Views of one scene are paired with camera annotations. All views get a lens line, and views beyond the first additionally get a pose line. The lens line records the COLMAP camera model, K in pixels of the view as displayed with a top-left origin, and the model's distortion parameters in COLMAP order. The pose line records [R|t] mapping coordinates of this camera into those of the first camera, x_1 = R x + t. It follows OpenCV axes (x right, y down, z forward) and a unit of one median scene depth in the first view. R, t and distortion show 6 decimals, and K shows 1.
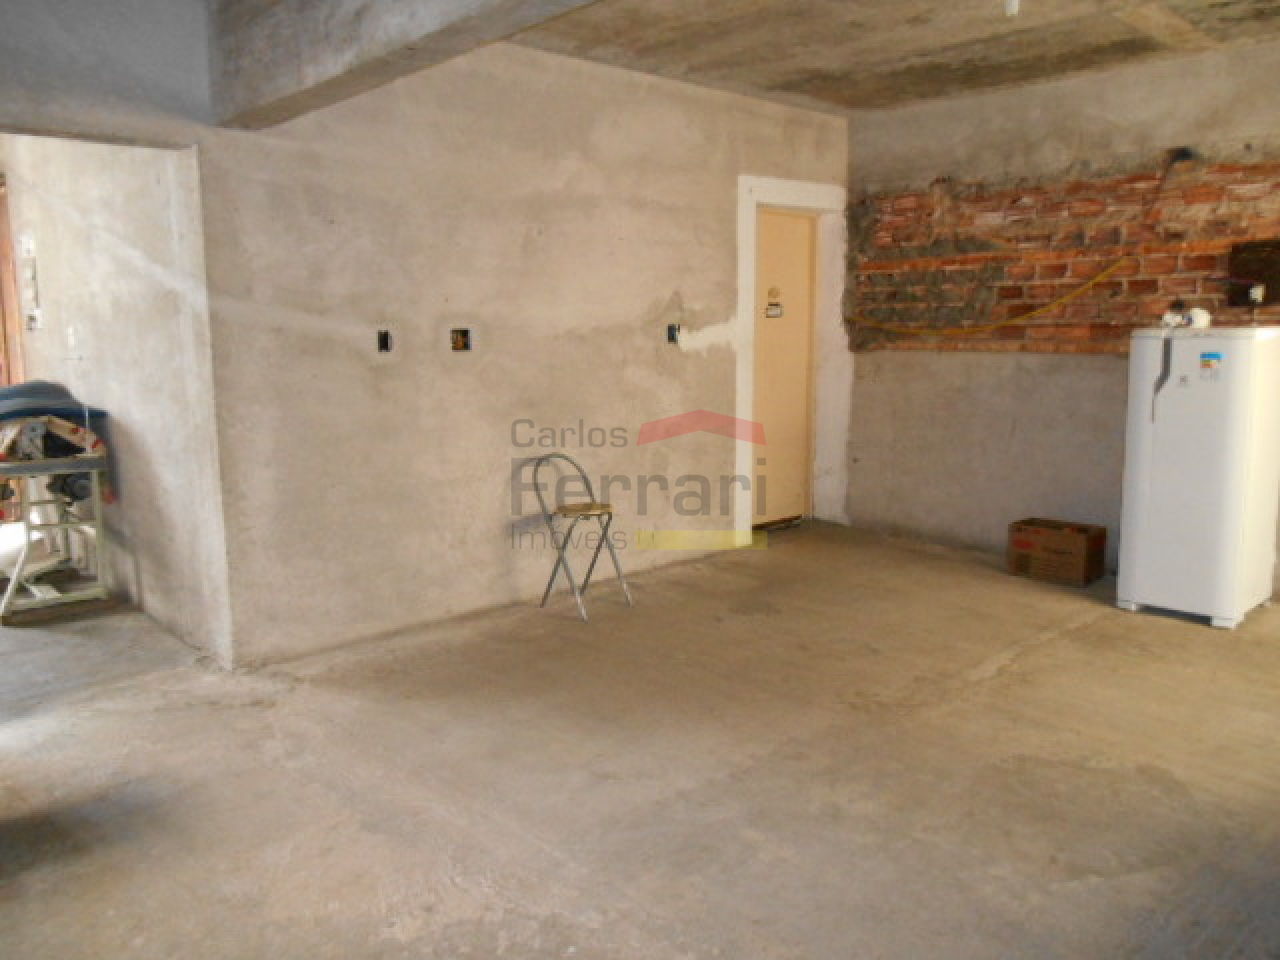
lens RADIAL K [[988.7, 0, 650.1], [0, 988.7, 475.3], [0, 0, 1]] dist [-0.024073, 0.004832]
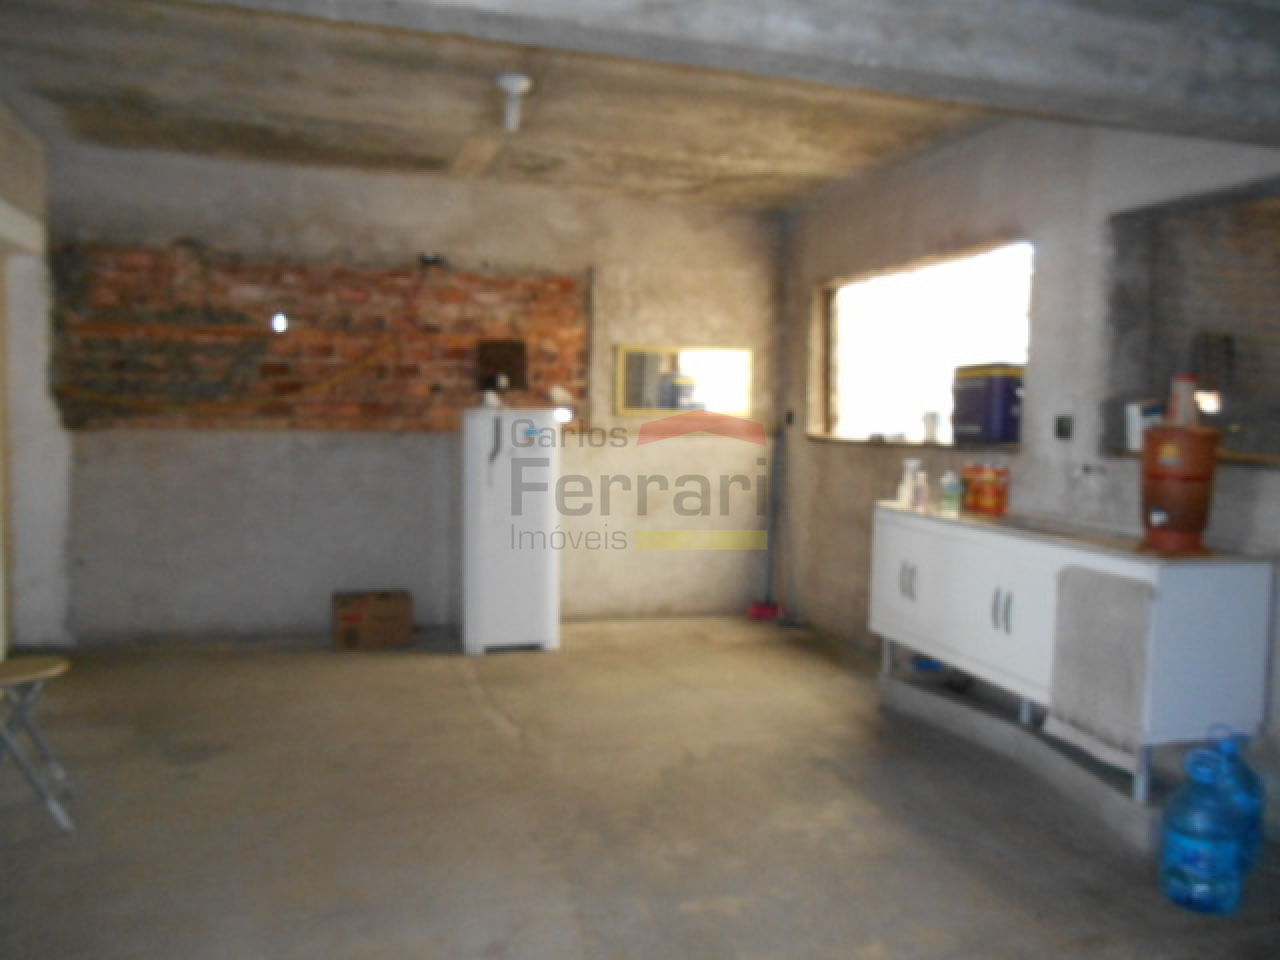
lens RADIAL K [[988.7, 0, 649.7], [0, 988.7, 480.9], [0, 0, 1]] dist [-0.024073, 0.004832]
pose [[0.407957, -0.050450, 0.911606, -0.381541], [0.114057, 0.993466, 0.003938, -0.036590], [-0.905849, 0.102369, 0.411046, 0.271009]]
